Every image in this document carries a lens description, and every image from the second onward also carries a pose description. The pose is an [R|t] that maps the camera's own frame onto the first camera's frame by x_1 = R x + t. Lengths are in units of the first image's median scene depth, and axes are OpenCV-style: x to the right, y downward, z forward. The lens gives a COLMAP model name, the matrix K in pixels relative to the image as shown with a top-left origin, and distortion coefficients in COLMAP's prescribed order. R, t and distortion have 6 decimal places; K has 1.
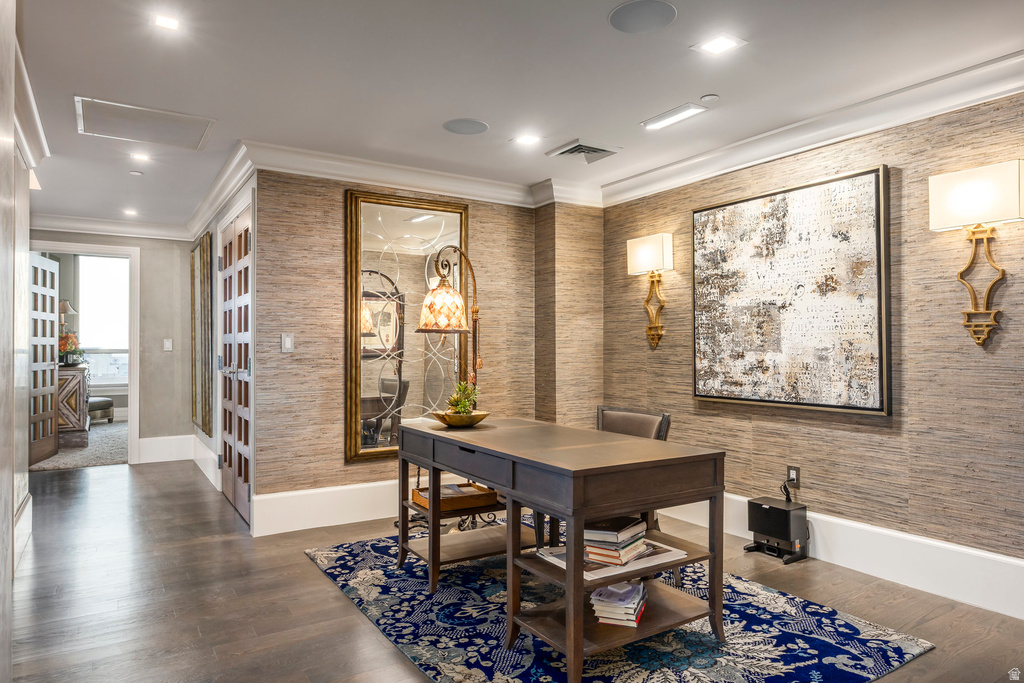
lens RADIAL K [[629.7, 0, 515.0], [0, 629.7, 342.4], [0, 0, 1]] dist [-0.019065, -0.000095]
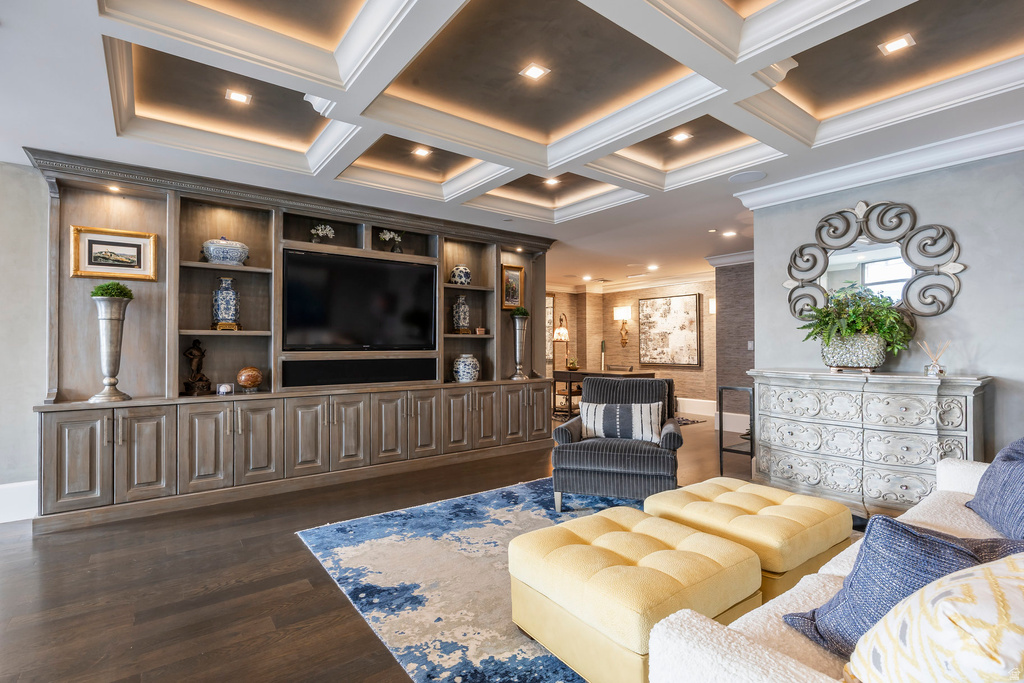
lens RADIAL K [[478.8, 0, 505.6], [0, 478.8, 342.0], [0, 0, 1]] dist [-0.001277, -0.000058]
pose [[0.997396, -0.001570, 0.072095, -0.513040], [0.001811, 0.999993, -0.003284, -0.007219], [-0.072090, 0.003406, 0.997392, -1.211314]]
